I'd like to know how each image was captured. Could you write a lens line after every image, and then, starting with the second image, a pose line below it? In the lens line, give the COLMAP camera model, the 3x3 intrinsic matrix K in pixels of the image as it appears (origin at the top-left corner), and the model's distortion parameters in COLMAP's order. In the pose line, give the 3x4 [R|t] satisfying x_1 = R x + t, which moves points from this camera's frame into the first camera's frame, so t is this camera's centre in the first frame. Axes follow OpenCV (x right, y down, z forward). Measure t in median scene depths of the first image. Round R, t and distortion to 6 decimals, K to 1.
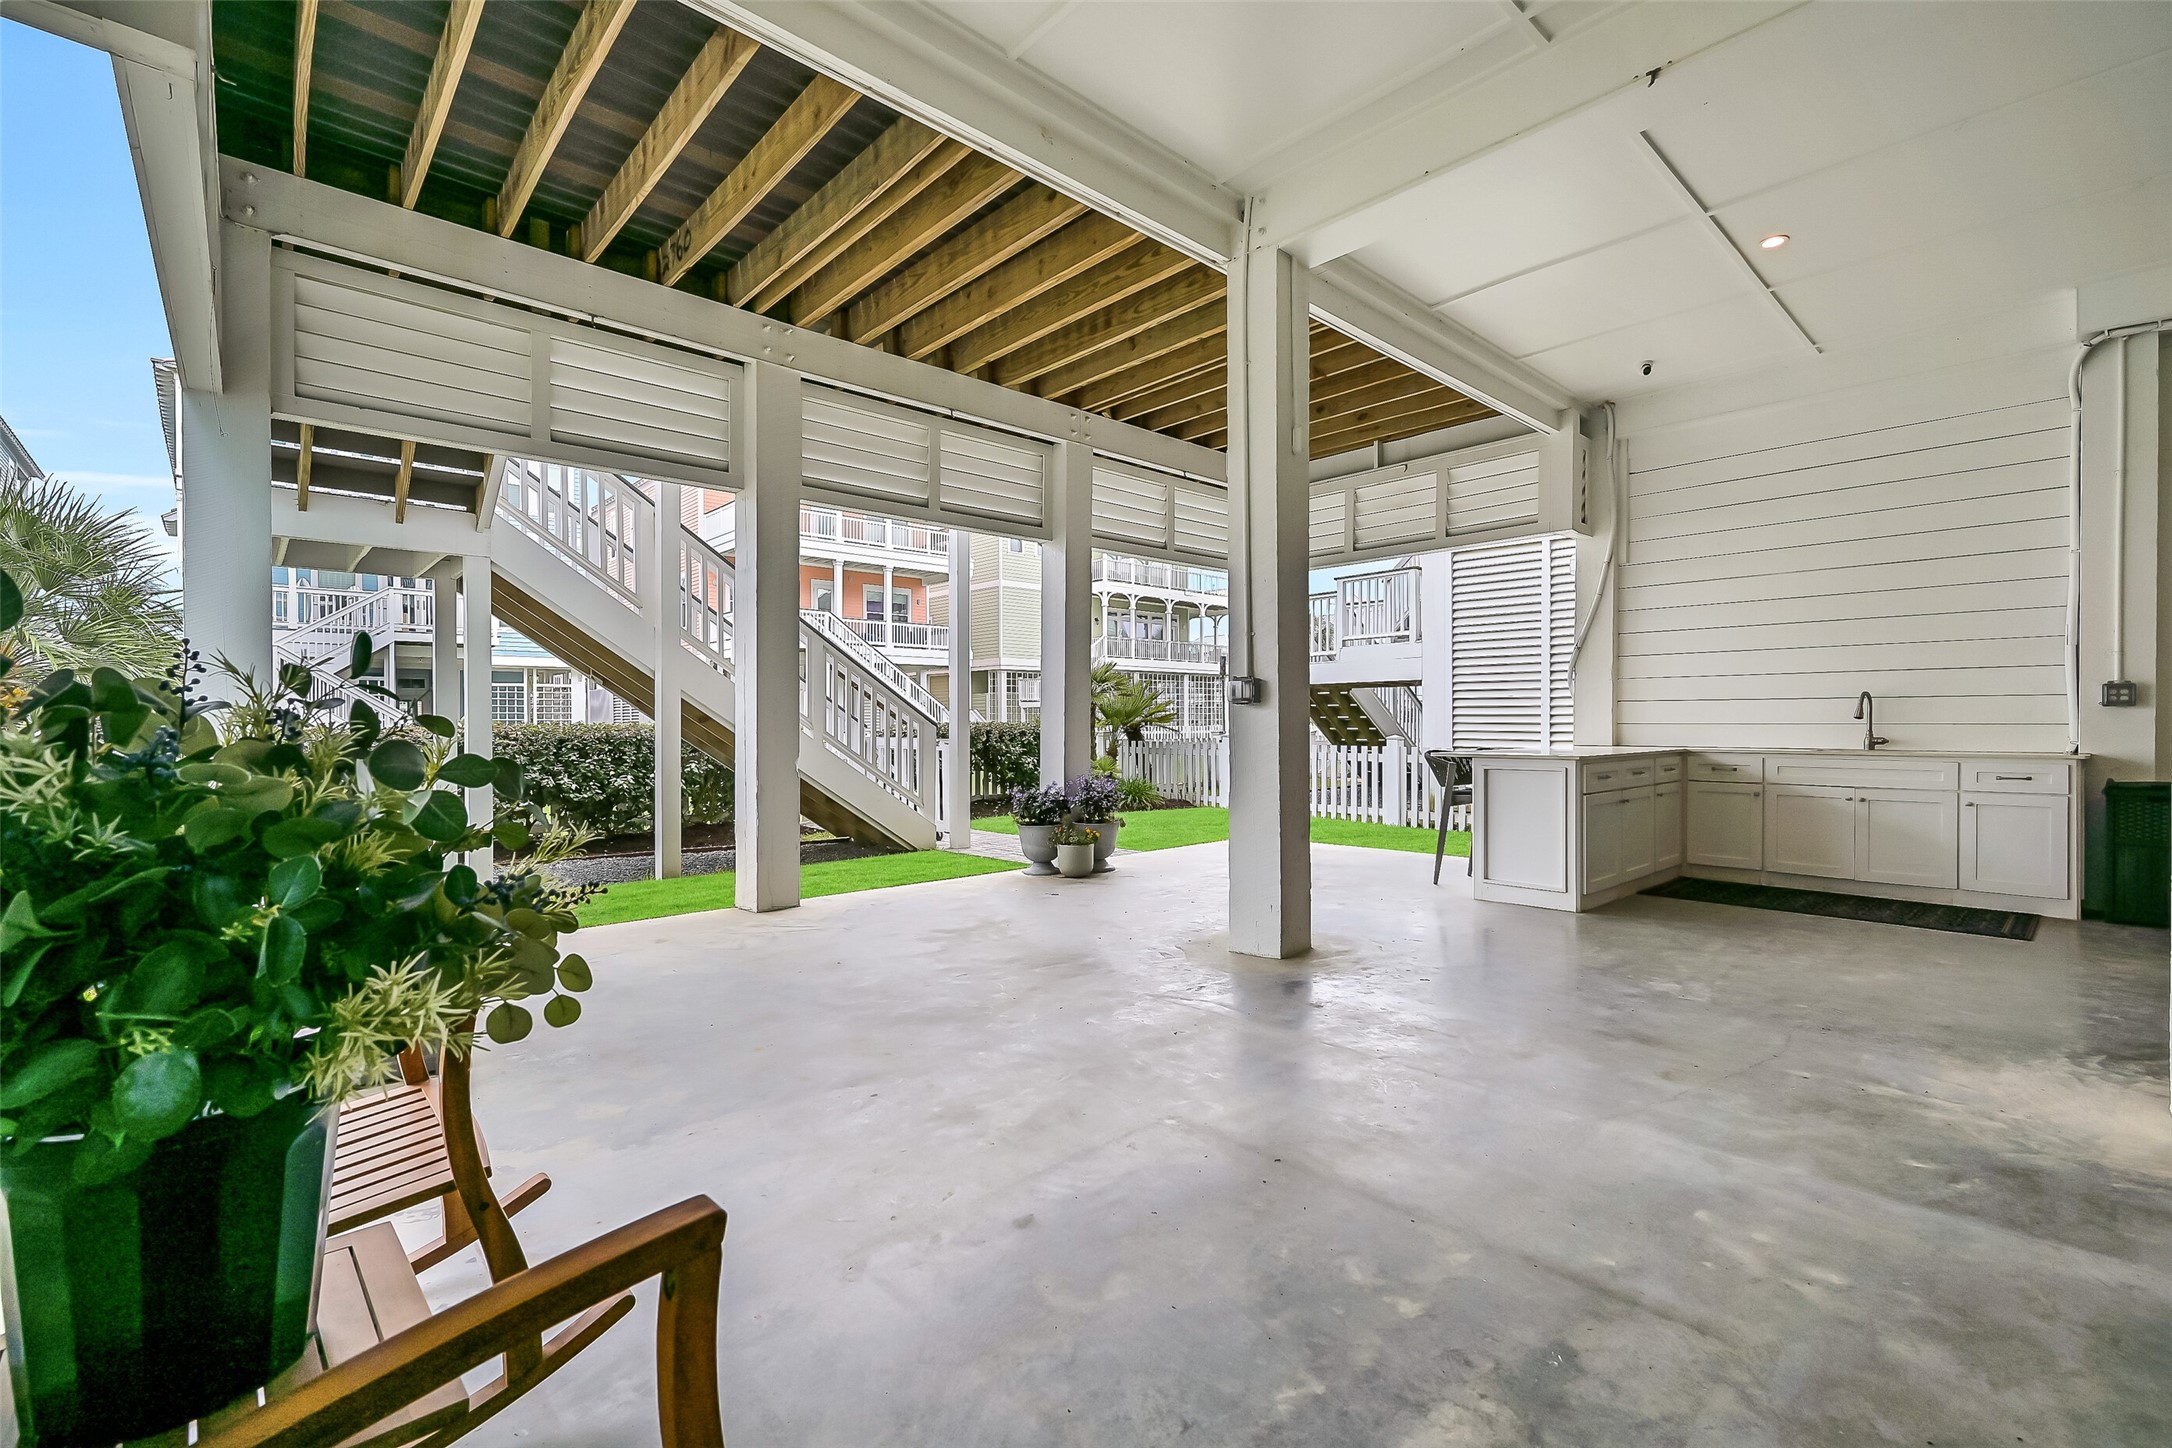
lens RADIAL K [[945.4, 0, 1086.0], [0, 945.4, 724.0], [0, 0, 1]] dist [0.007737, 0.000311]
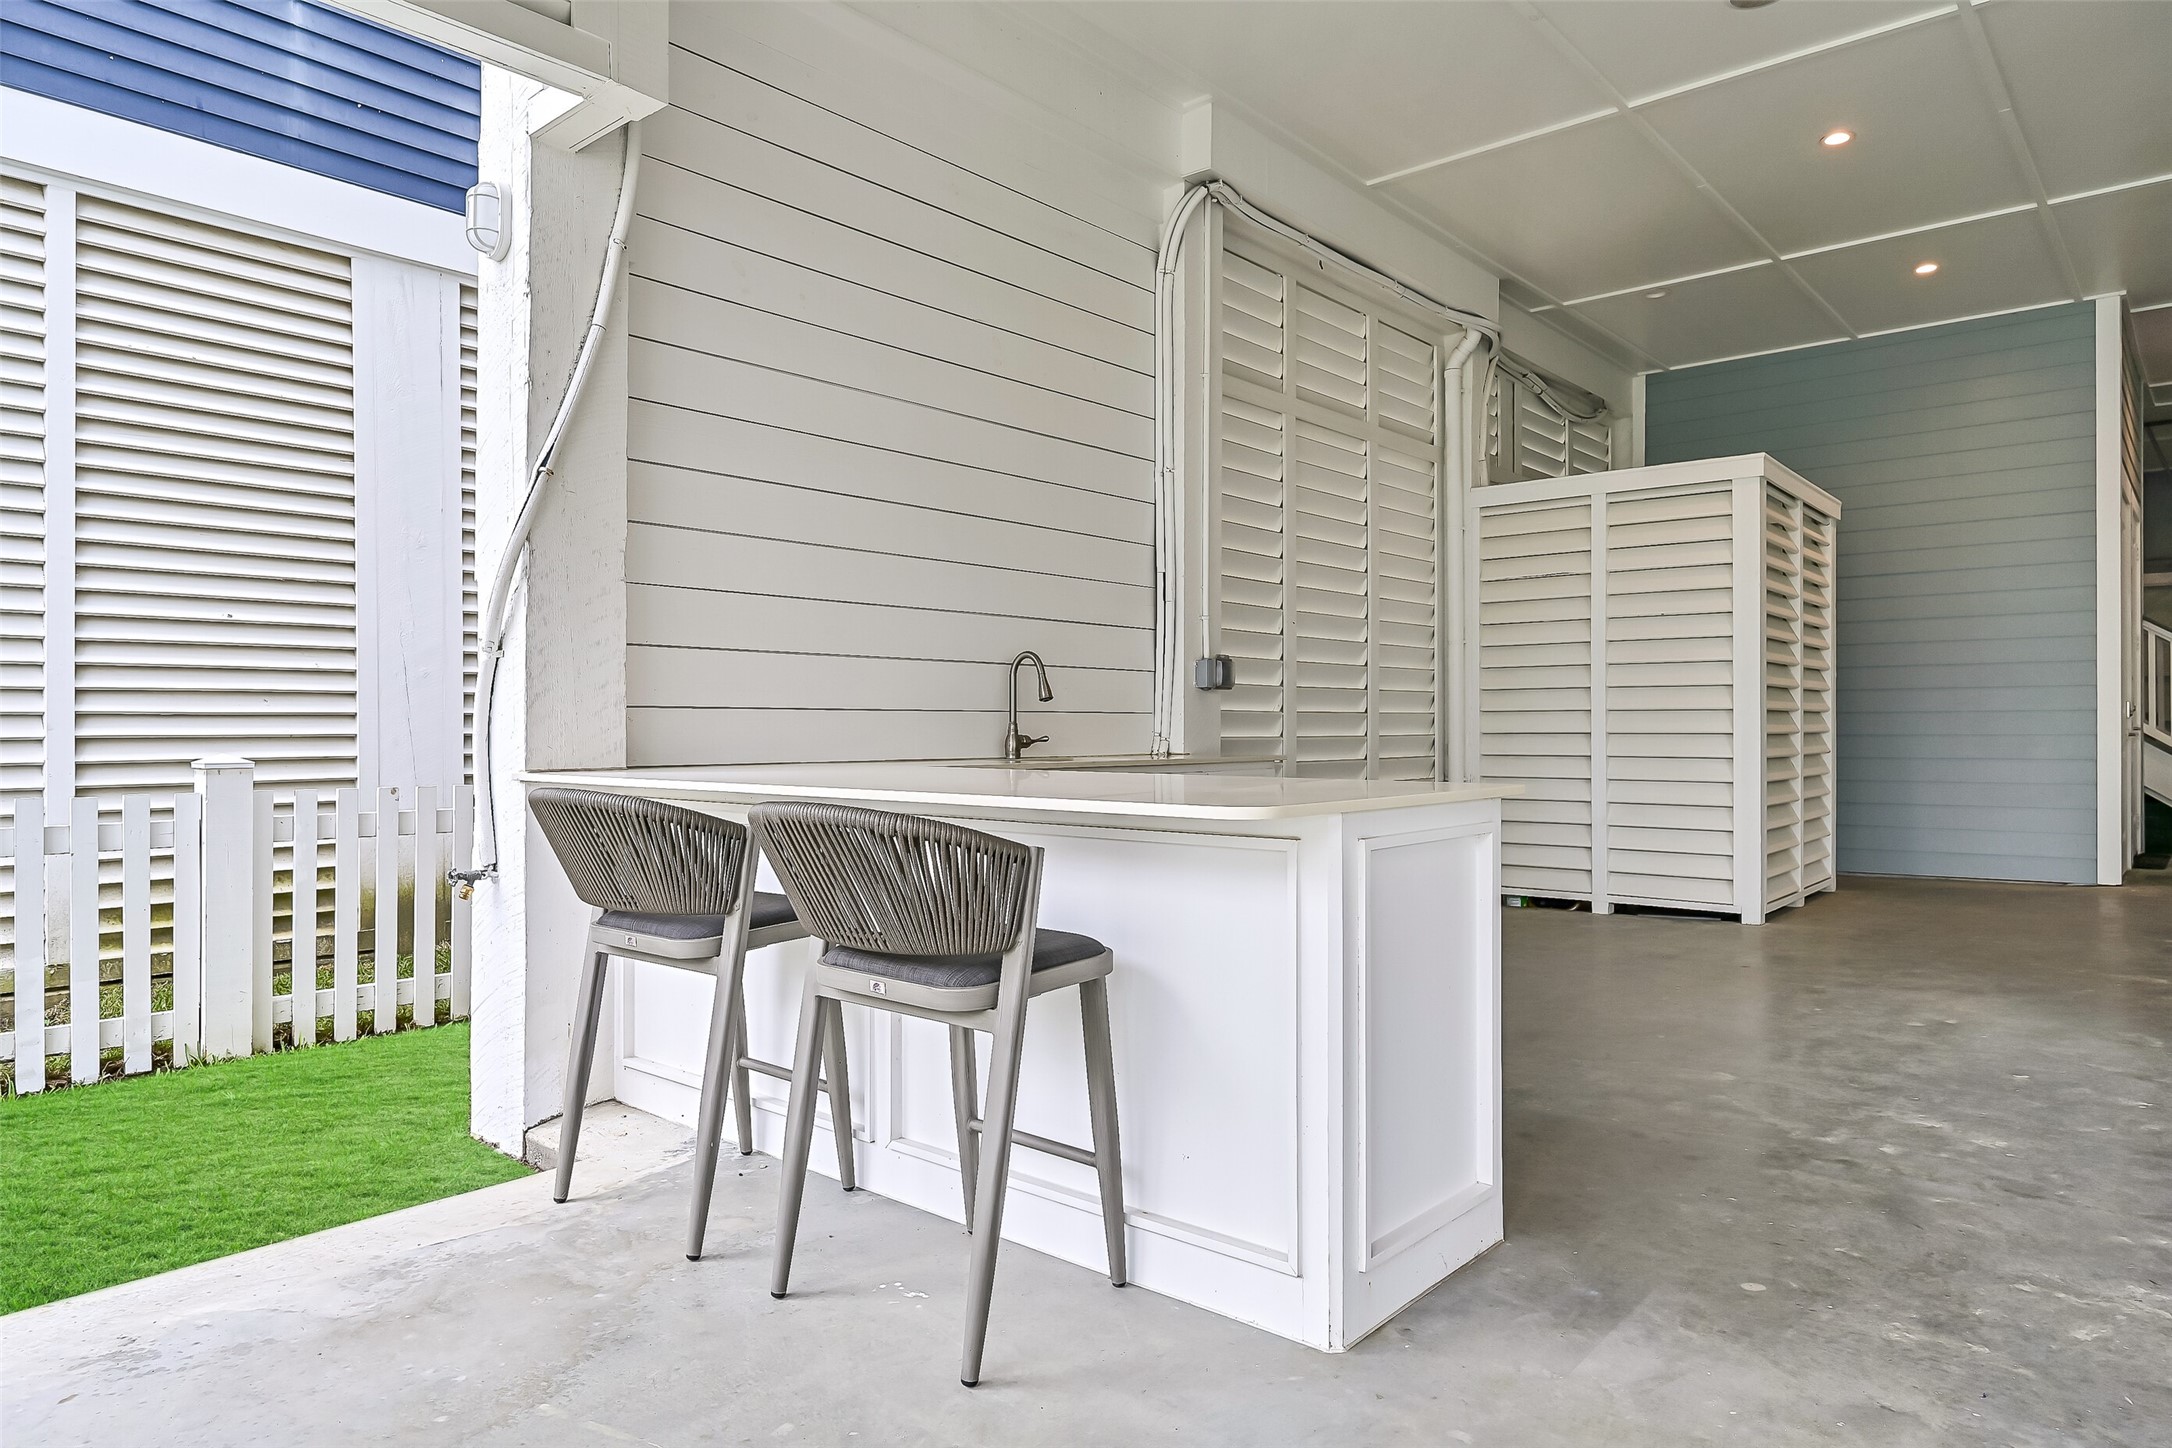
lens RADIAL K [[1331.1, 0, 1086.0], [0, 1331.1, 724.0], [0, 0, 1]] dist [0.000654, 0.001319]
pose [[-0.110318, 0.006006, 0.993878, -0.124579], [-0.000726, 0.999981, -0.006123, 0.014760], [-0.993896, -0.001397, -0.110311, 1.097304]]
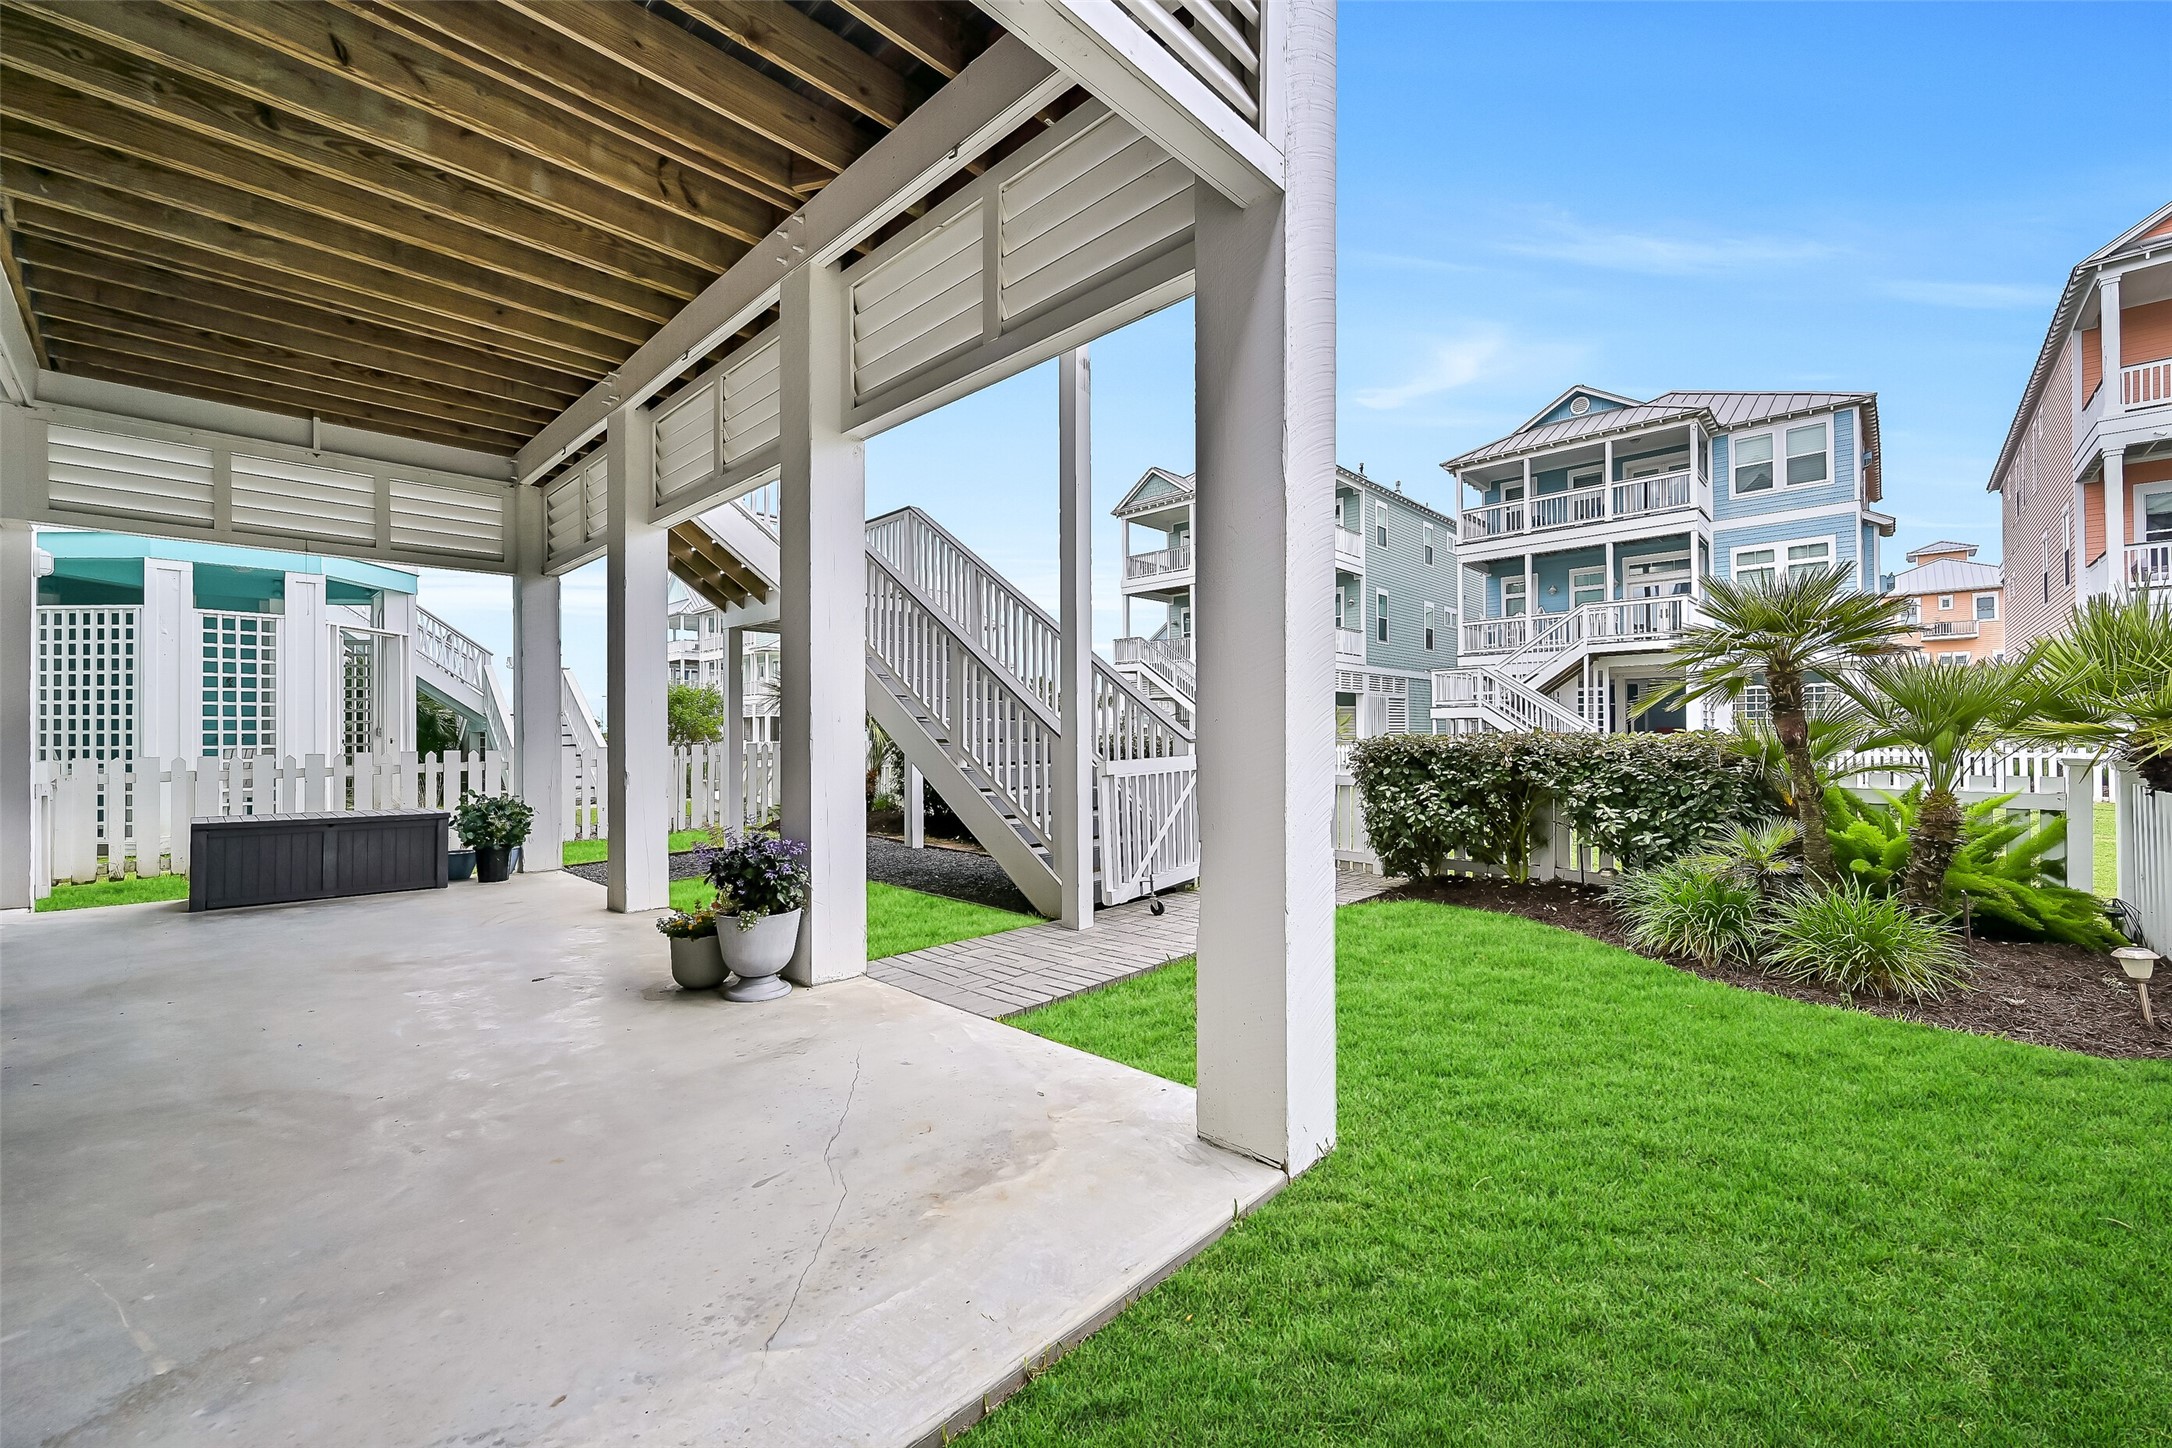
lens RADIAL K [[853.8, 0, 1086.0], [0, 853.8, 724.0], [0, 0, 1]] dist [-0.001203, -0.000104]
pose [[0.071786, -0.008567, -0.997383, 0.554903], [0.003333, 0.999960, -0.008350, -0.005788], [0.997414, -0.002725, 0.071812, 1.167933]]
